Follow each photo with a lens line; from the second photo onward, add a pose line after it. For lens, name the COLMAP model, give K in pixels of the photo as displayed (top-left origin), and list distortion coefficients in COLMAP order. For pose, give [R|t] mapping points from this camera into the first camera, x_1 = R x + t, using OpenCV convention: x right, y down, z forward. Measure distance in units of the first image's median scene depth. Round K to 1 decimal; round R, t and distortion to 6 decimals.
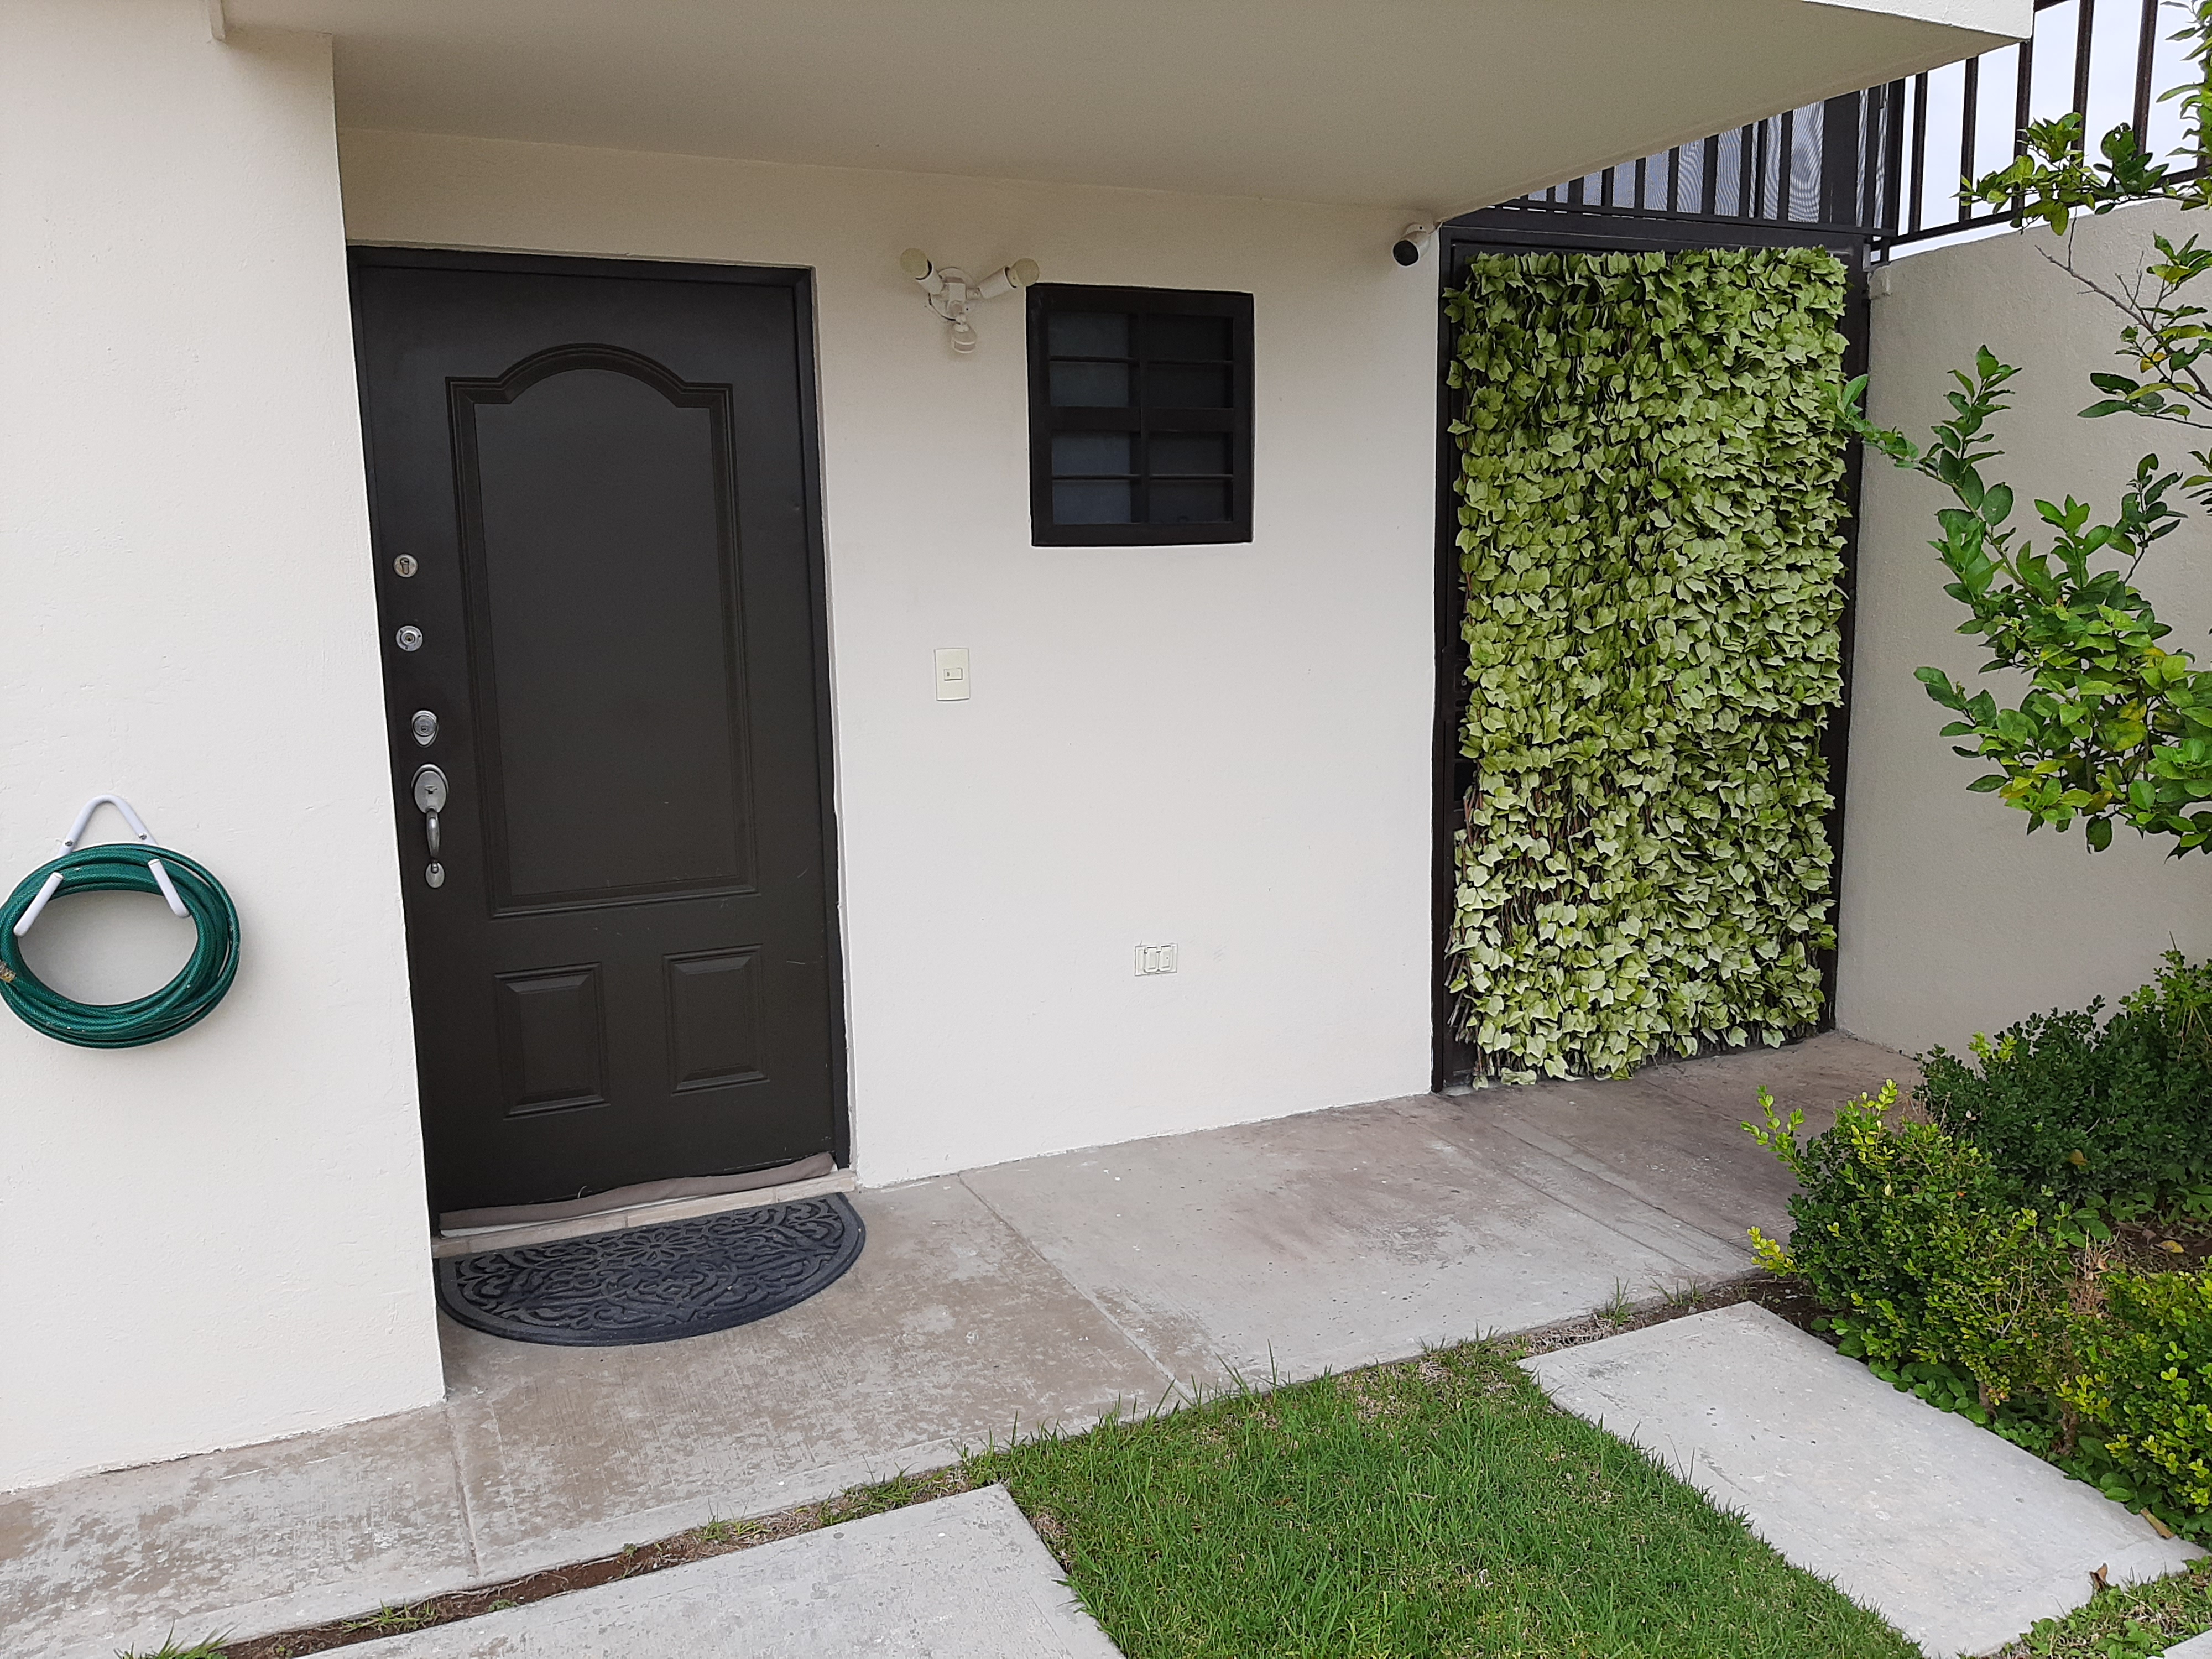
lens RADIAL K [[1697.8, 0, 1116.1], [0, 1697.8, 823.7], [0, 0, 1]] dist [0.012635, -0.009333]
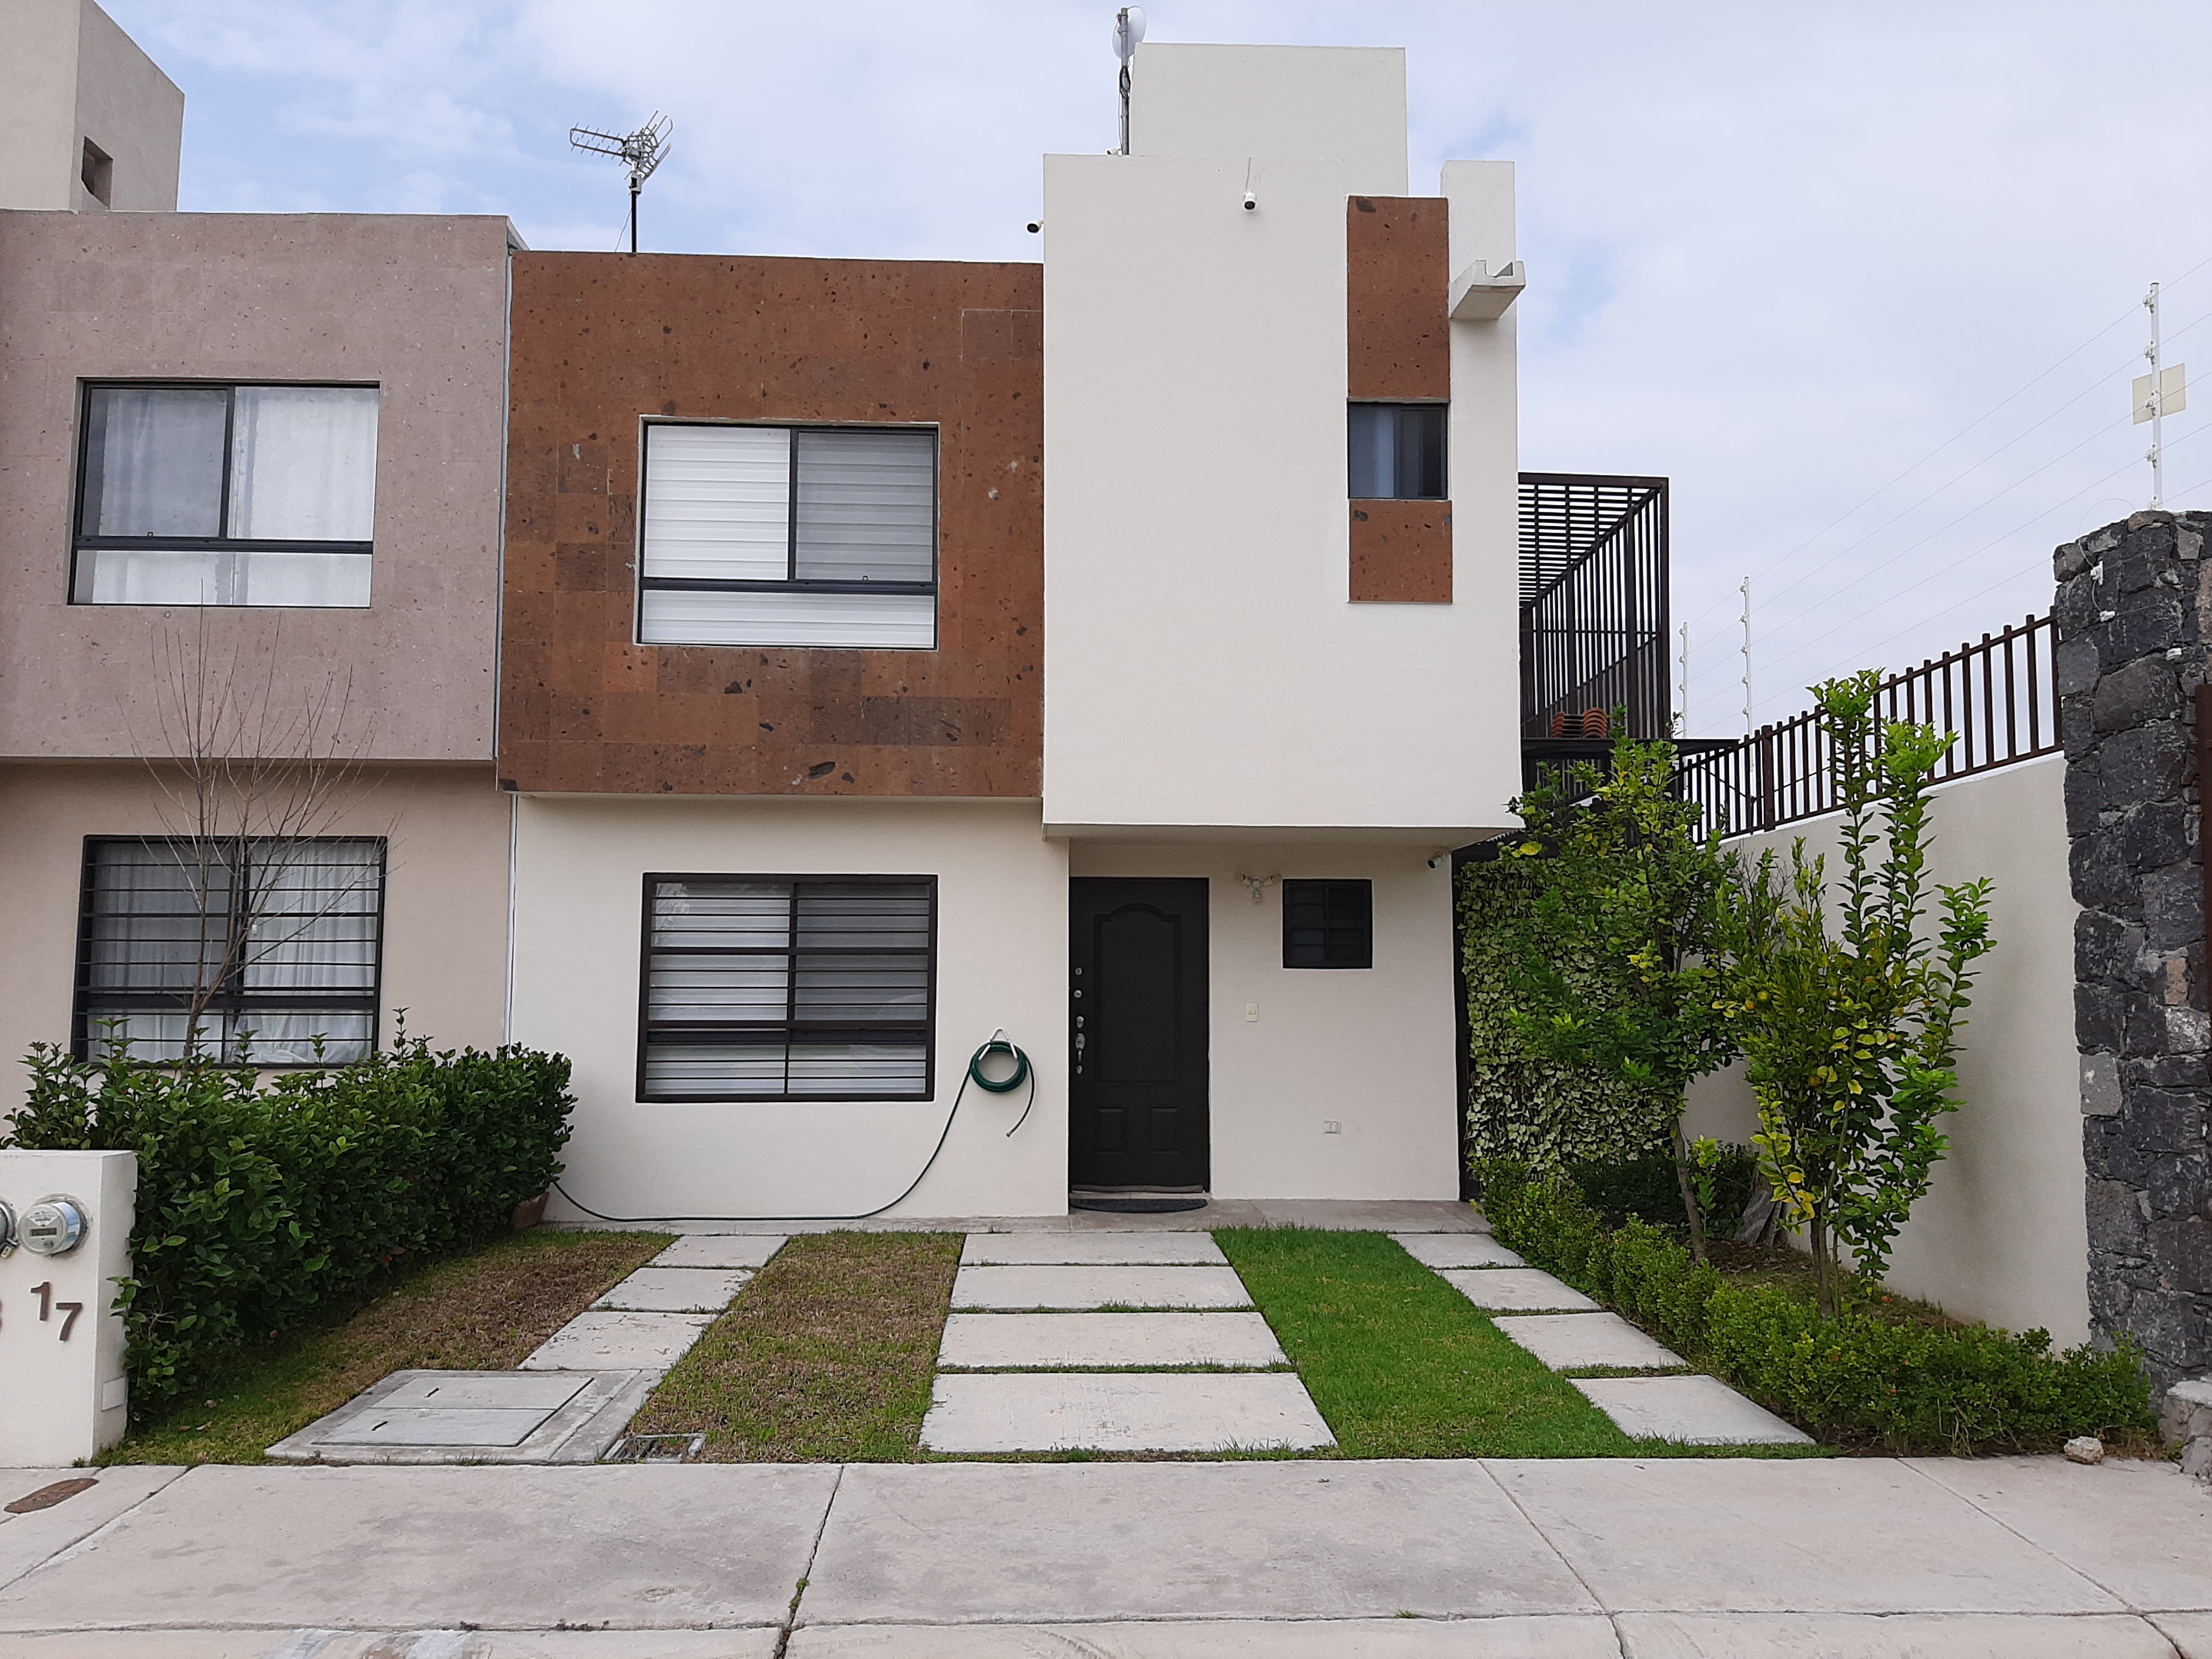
lens RADIAL K [[1697.8, 0, 1105.7], [0, 1697.8, 821.3], [0, 0, 1]] dist [0.012635, -0.009333]
pose [[0.920657, -0.005632, -0.390333, 0.705414], [-0.081545, 0.975063, -0.206405, 0.183940], [0.381761, 0.221857, 0.897239, -1.533920]]
